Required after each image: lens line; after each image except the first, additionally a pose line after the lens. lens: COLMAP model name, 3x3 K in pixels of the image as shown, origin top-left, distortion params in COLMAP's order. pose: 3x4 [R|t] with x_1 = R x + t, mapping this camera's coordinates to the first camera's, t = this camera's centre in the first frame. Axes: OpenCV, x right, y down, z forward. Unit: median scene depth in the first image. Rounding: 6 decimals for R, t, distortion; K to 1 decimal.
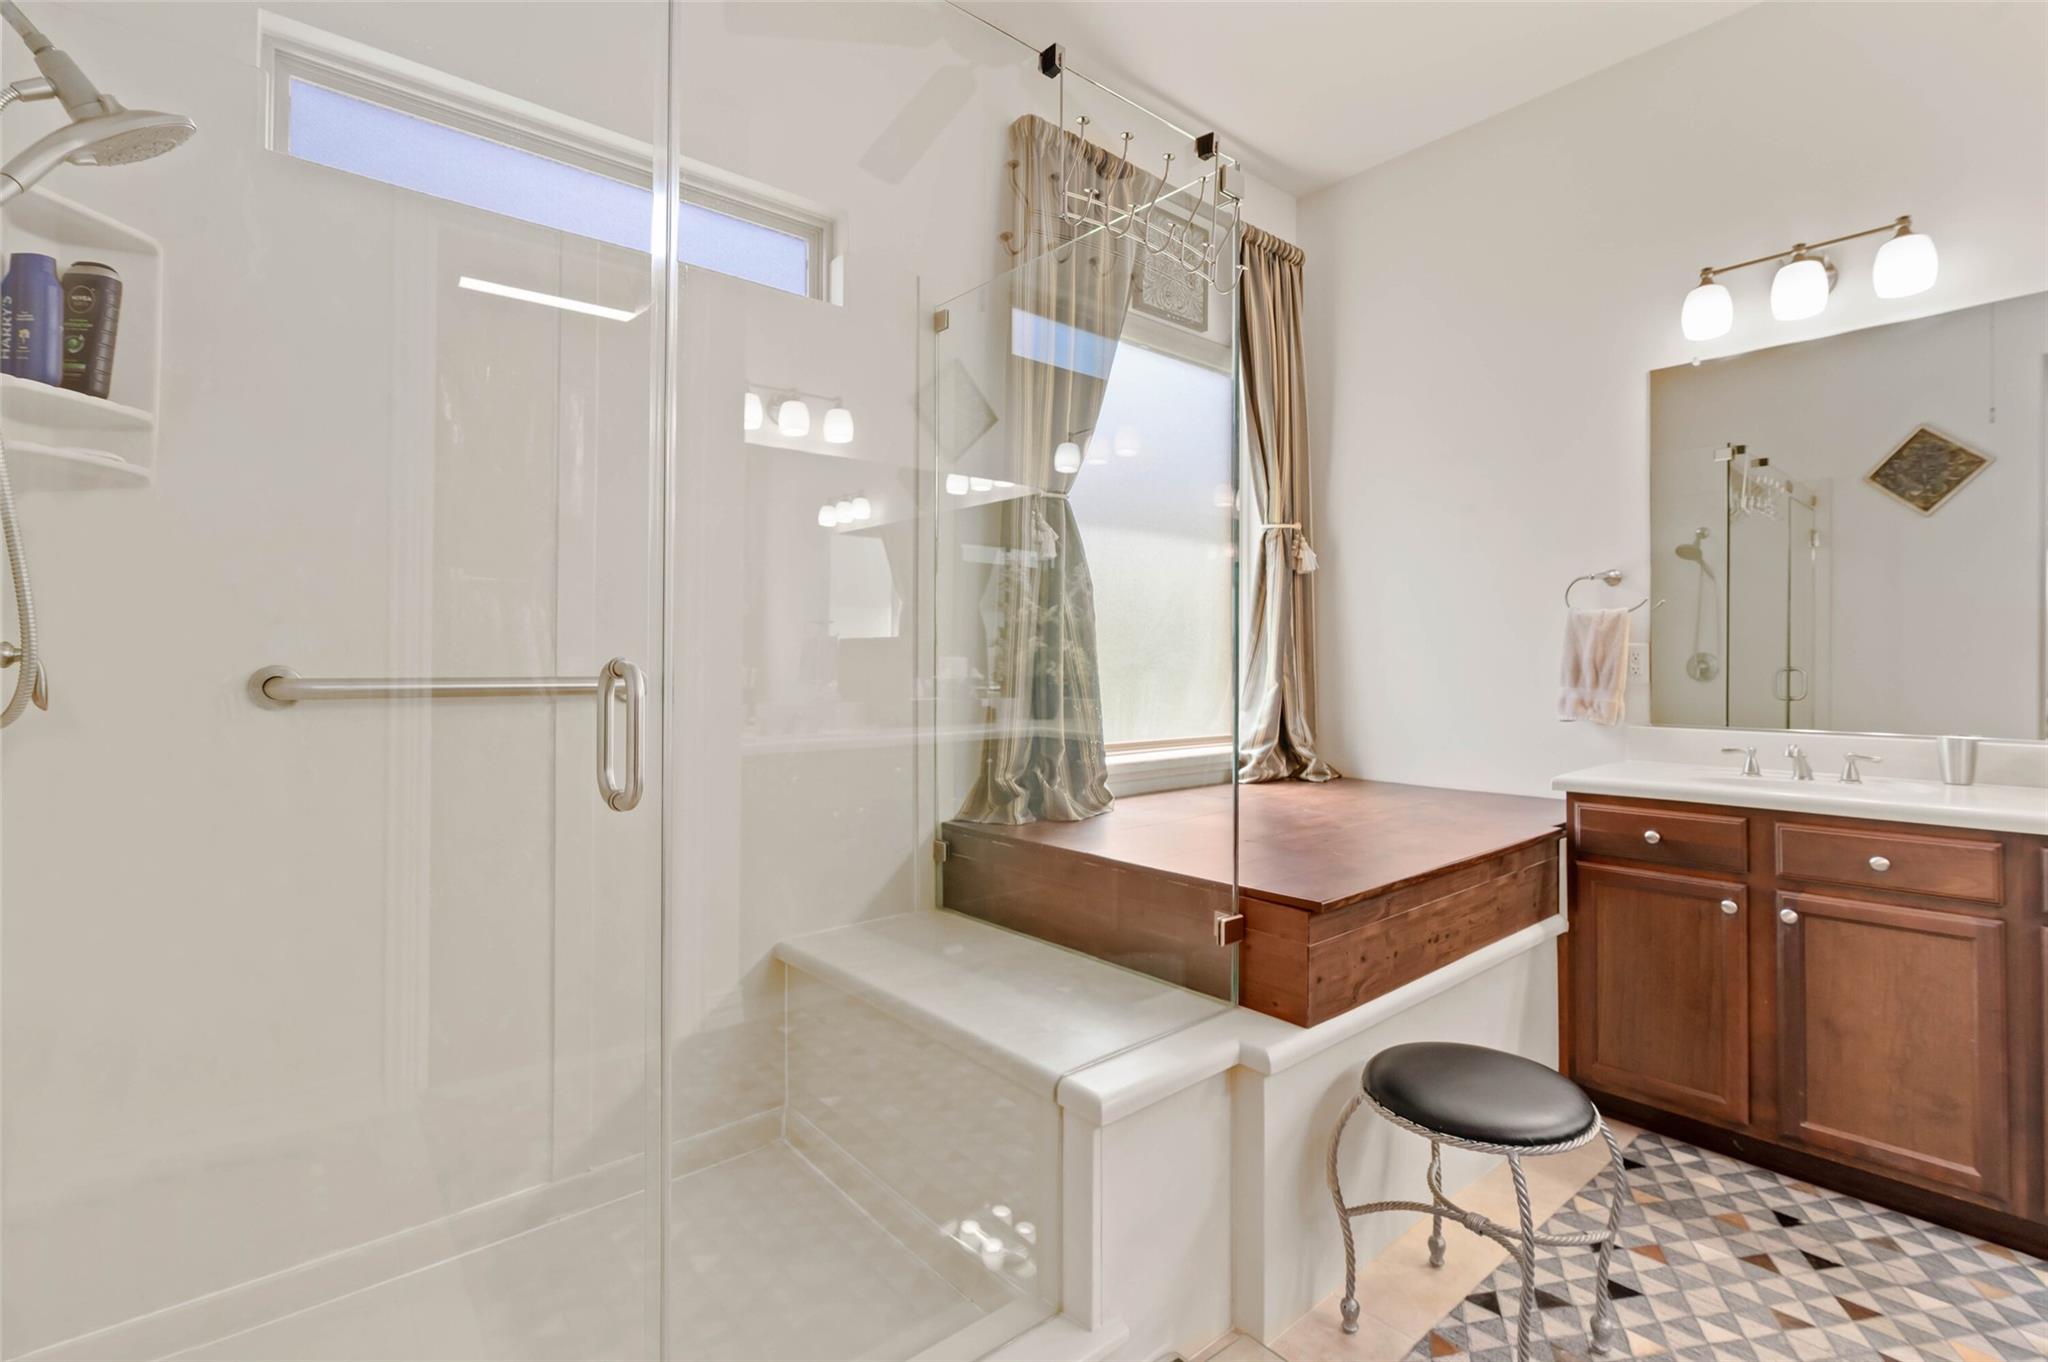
lens RADIAL K [[962.8, 0, 1022.7], [0, 962.8, 657.6], [0, 0, 1]] dist [-0.023376, 0.000032]
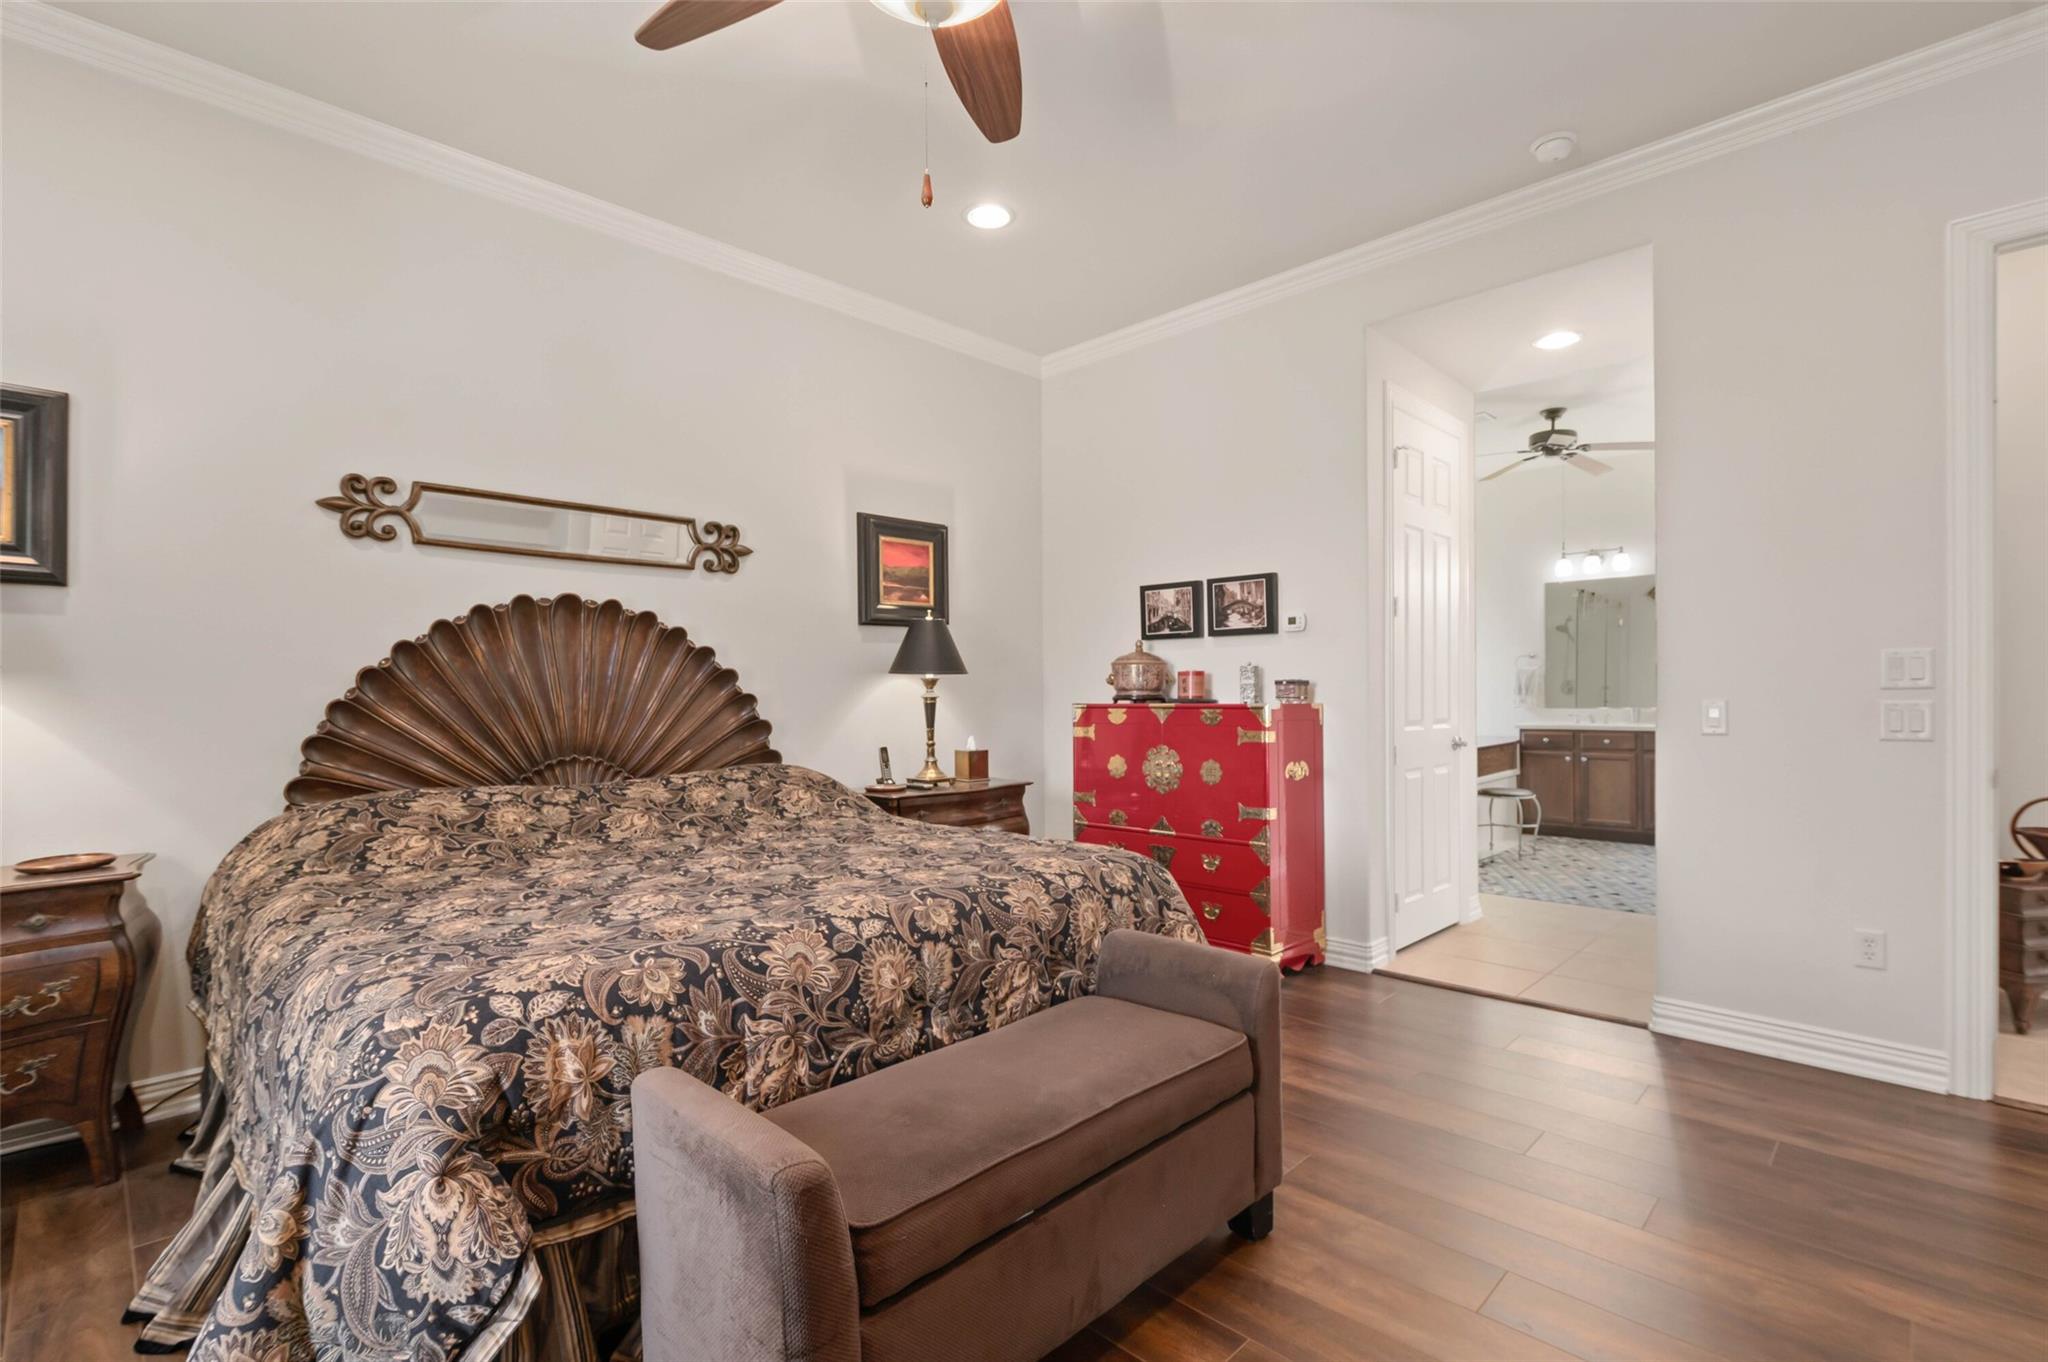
lens RADIAL K [[940.4, 0, 1024.0], [0, 940.4, 681.0], [0, 0, 1]] dist [-0.000773, -0.000180]
pose [[0.996709, -0.003871, 0.080966, -1.244332], [0.003642, 0.999989, 0.002976, -0.028567], [-0.080977, -0.002671, 0.996712, -1.861248]]
